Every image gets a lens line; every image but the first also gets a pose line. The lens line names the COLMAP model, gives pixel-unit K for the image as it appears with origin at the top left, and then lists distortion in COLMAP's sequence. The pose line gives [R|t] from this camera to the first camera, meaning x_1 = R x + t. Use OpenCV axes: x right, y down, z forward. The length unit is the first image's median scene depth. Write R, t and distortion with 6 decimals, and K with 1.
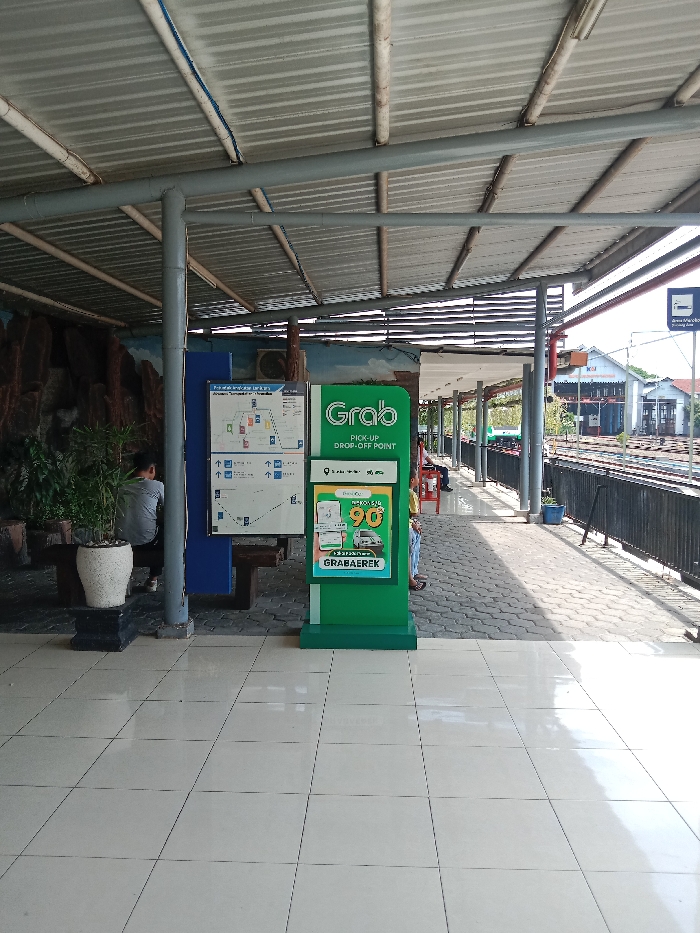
lens RADIAL K [[764.6, 0, 350.0], [0, 764.6, 466.5], [0, 0, 1]] dist [0.023696, -0.090734]
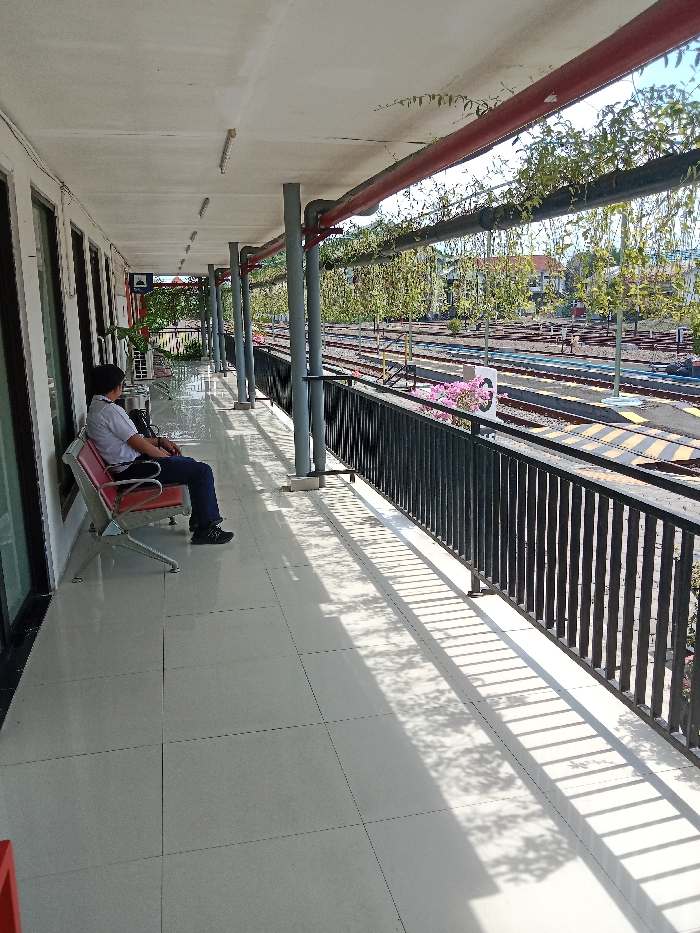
lens RADIAL K [[764.6, 0, 350.0], [0, 764.6, 466.5], [0, 0, 1]] dist [0.023696, -0.090734]
pose [[0.963835, -0.083255, 0.253160, 0.123842], [0.046445, 0.987888, 0.148055, -0.049567], [-0.262420, -0.130942, 0.956028, 0.835007]]
